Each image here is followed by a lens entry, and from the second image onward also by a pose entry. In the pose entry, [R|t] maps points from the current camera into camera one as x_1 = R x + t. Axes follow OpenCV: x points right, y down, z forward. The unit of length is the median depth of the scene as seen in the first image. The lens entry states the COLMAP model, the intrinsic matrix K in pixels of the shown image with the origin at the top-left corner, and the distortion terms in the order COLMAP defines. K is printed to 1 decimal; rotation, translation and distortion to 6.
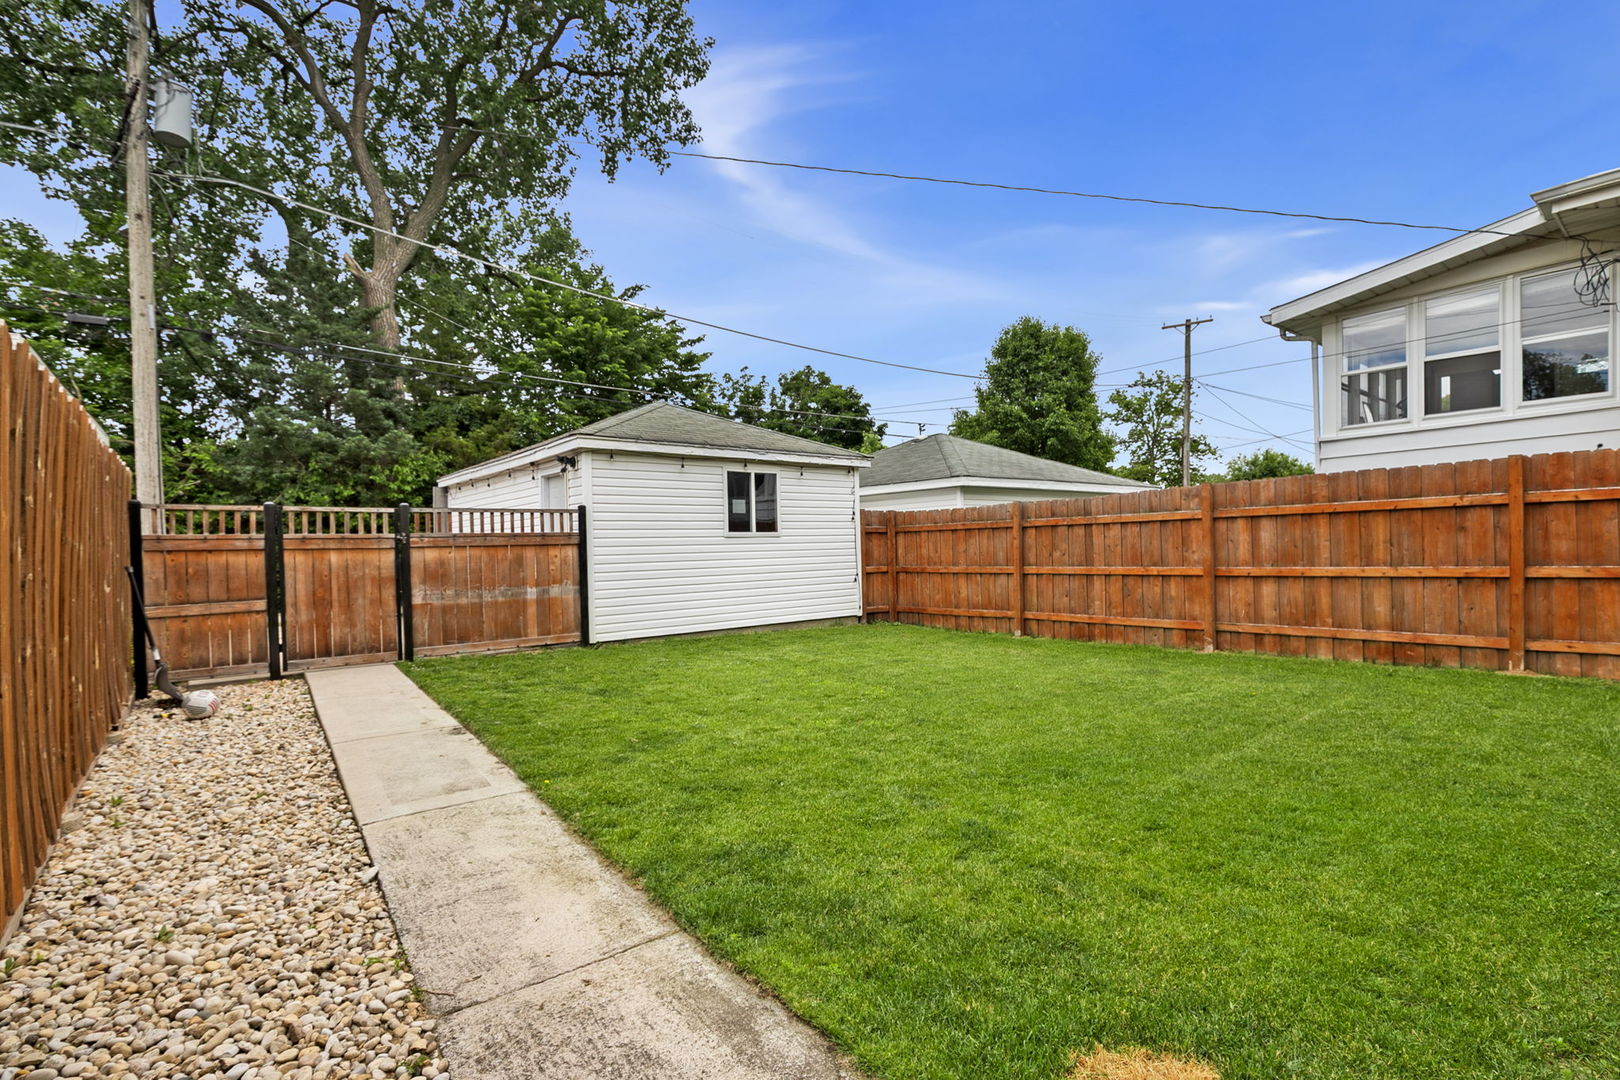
lens RADIAL K [[746.0, 0, 812.9], [0, 746.0, 542.7], [0, 0, 1]] dist [-0.003163, -0.000258]
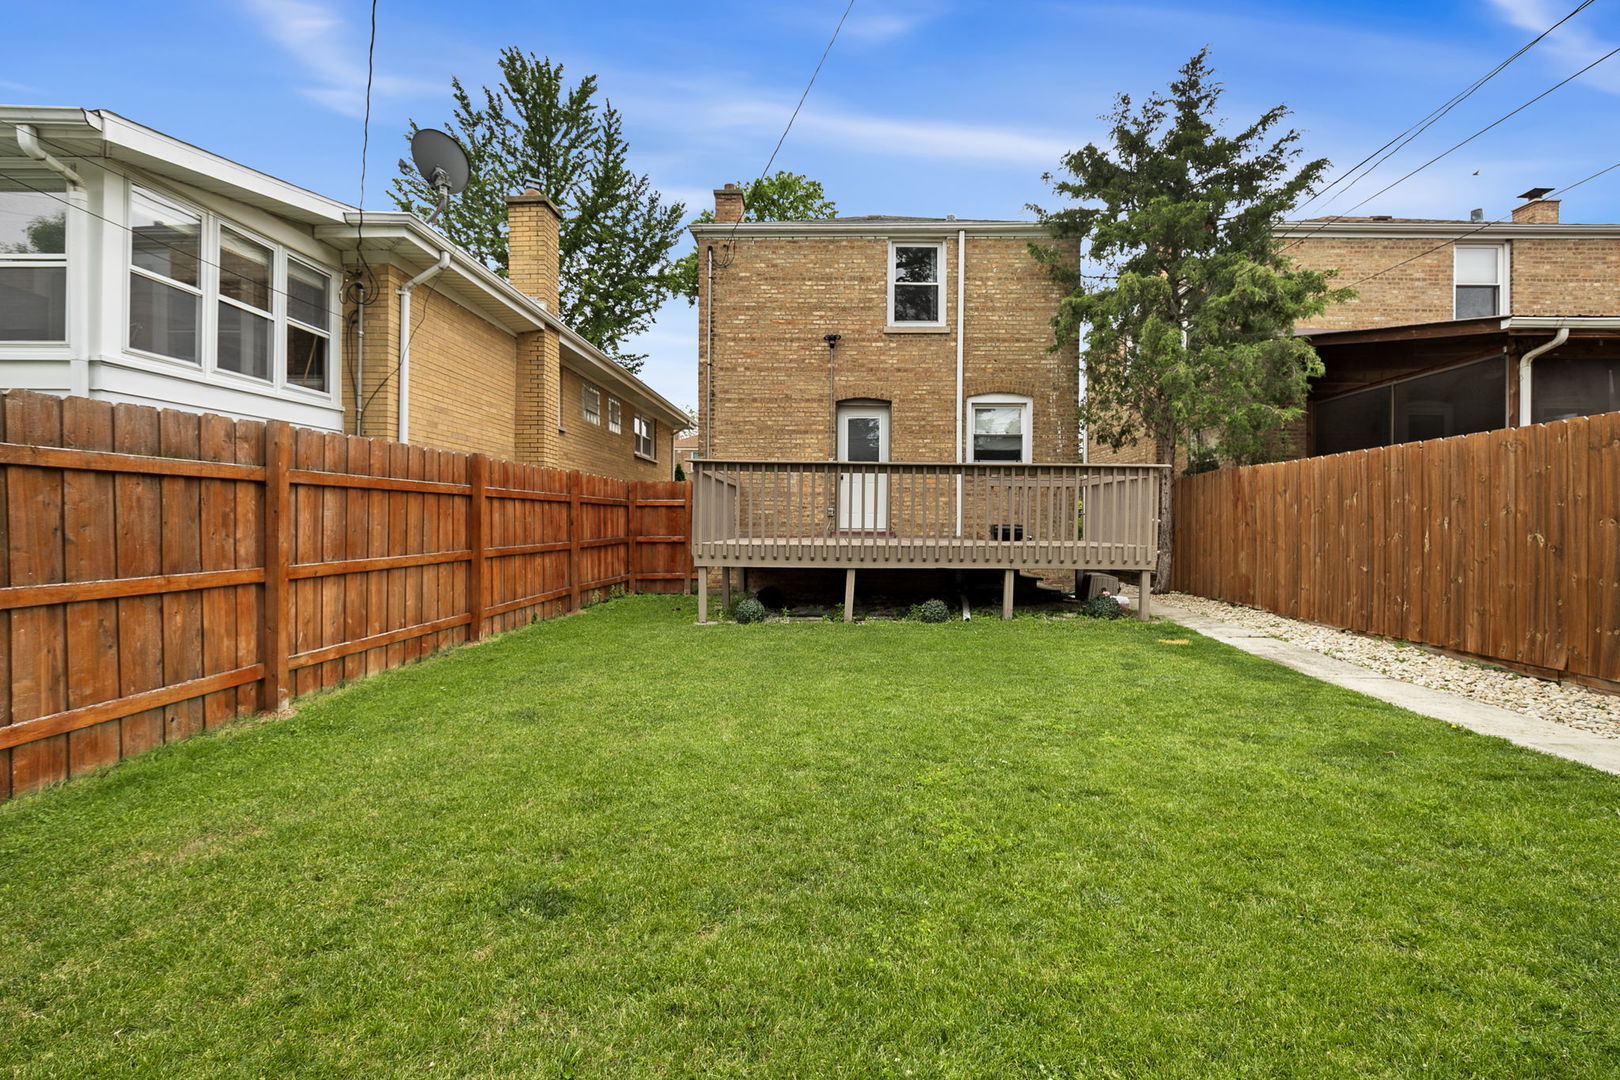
lens RADIAL K [[746.0, 0, 811.7], [0, 746.0, 532.4], [0, 0, 1]] dist [-0.003163, -0.000258]
pose [[-0.748623, 0.004925, 0.662978, -0.094034], [0.000514, 0.999976, -0.006848, 0.006826], [-0.662996, -0.004785, -0.748607, 0.694414]]
